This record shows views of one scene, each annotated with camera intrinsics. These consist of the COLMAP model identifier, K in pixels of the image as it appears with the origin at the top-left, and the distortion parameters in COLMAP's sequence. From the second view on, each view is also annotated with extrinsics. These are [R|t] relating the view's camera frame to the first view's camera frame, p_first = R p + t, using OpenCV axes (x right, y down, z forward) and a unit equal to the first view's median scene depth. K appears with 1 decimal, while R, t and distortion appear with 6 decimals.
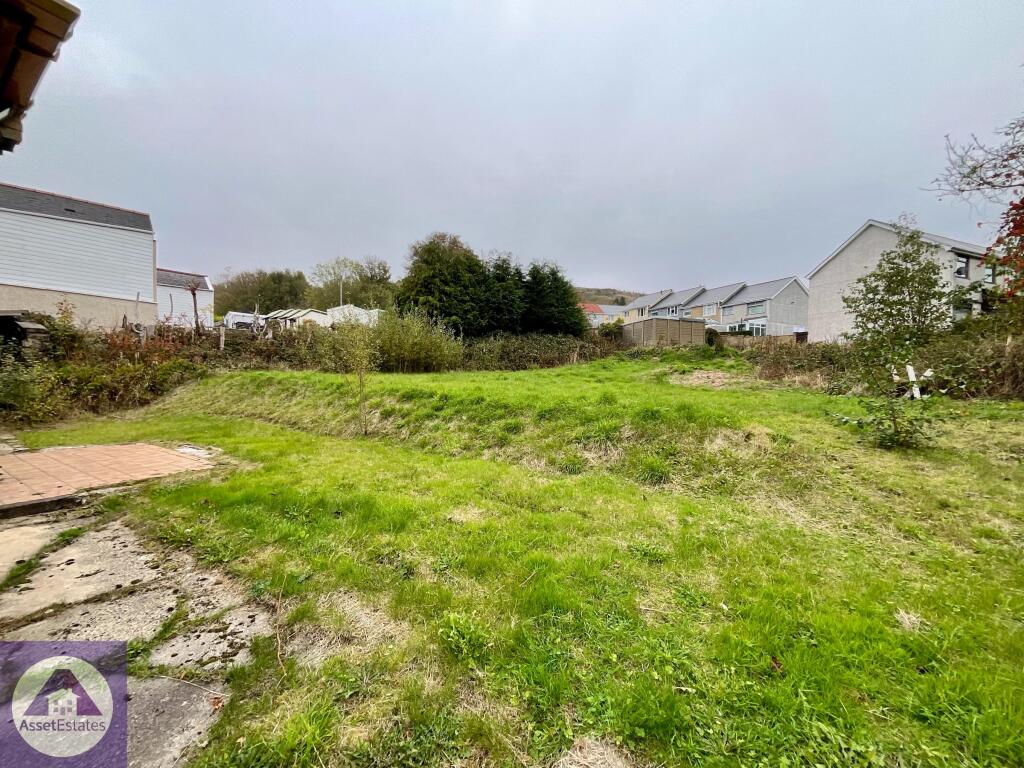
lens RADIAL K [[414.1, 0, 509.1], [0, 414.1, 384.3], [0, 0, 1]] dist [0.001531, 0.000648]
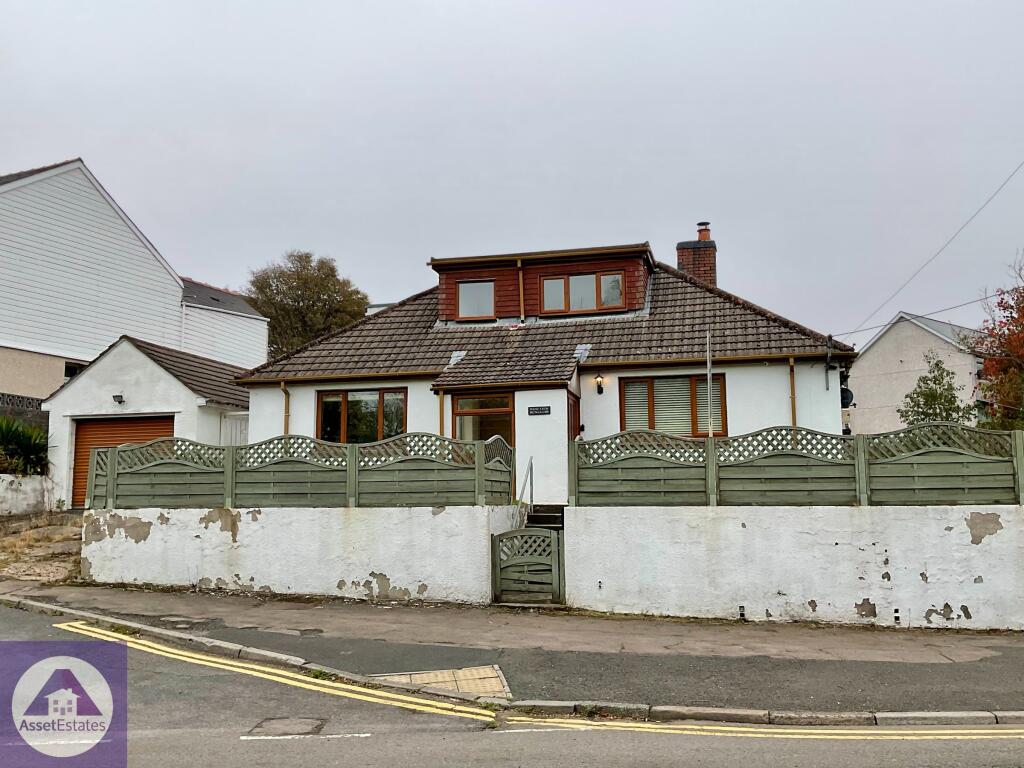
lens RADIAL K [[988.9, 0, 509.0], [0, 988.9, 384.8], [0, 0, 1]] dist [0.043289, -0.005374]
pose [[0.941516, 0.023174, 0.336170, -1.348320], [0.027354, 0.989084, -0.144794, 0.126363], [-0.335855, 0.145522, 0.930605, -1.454146]]
